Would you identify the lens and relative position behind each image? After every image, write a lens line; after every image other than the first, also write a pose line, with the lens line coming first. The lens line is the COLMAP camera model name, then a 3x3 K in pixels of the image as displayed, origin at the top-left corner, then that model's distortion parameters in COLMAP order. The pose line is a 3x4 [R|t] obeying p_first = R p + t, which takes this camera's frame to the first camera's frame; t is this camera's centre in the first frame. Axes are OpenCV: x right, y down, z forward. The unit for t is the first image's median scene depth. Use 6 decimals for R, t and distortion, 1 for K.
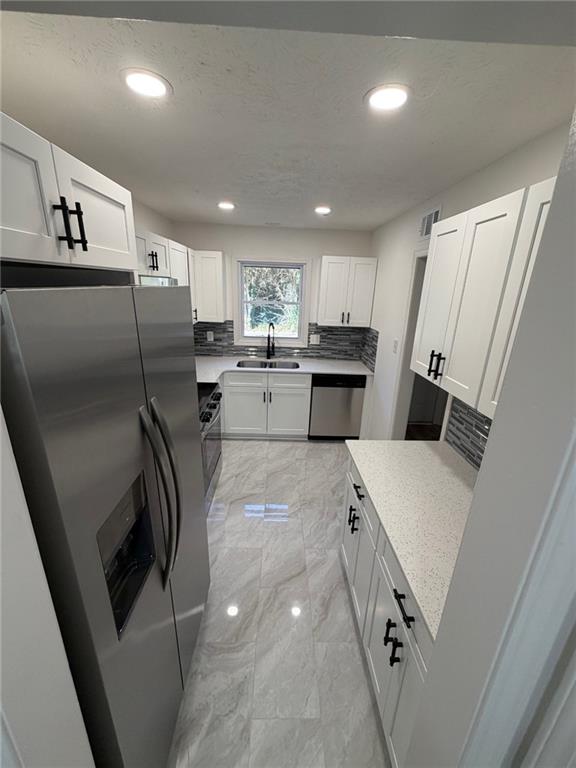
lens RADIAL K [[304.9, 0, 286.7], [0, 304.9, 382.1], [0, 0, 1]] dist [-0.000024, -0.000001]
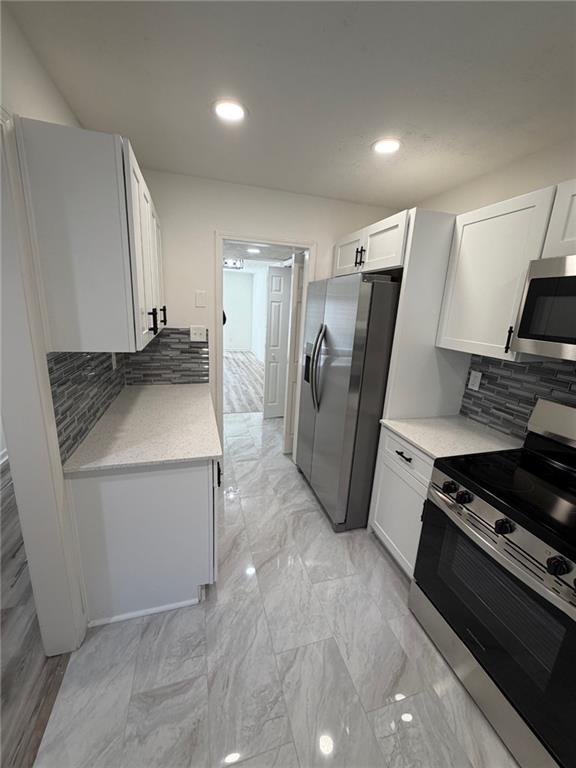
lens RADIAL K [[304.9, 0, 286.3], [0, 304.9, 381.2], [0, 0, 1]] dist [-0.000024, -0.000001]
pose [[-0.963585, -0.014922, -0.266987, 0.131911], [-0.153049, 0.849507, 0.504889, -0.198669], [0.219273, 0.527366, -0.820856, 0.847235]]
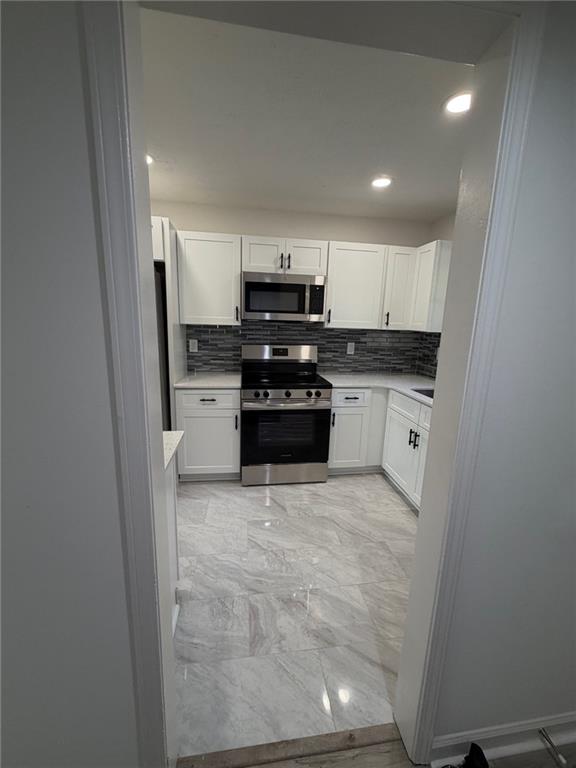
lens RADIAL K [[304.9, 0, 289.5], [0, 304.9, 383.4], [0, 0, 1]] dist [-0.000024, -0.000001]
pose [[0.121081, 0.168222, -0.978285, 0.519320], [-0.326052, 0.937593, 0.120870, -0.054480], [0.937566, 0.304337, 0.168374, 0.590932]]
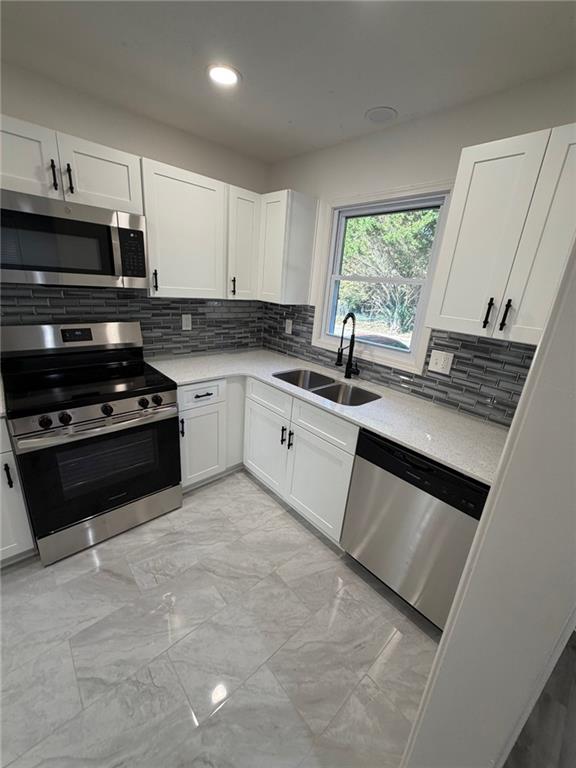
lens RADIAL K [[304.9, 0, 288.1], [0, 304.9, 383.0], [0, 0, 1]] dist [-0.000024, -0.000001]
pose [[0.652130, 0.252930, -0.714670, 0.309781], [-0.279690, 0.956471, 0.083291, -0.093045], [0.704627, 0.145570, 0.694486, 0.585674]]
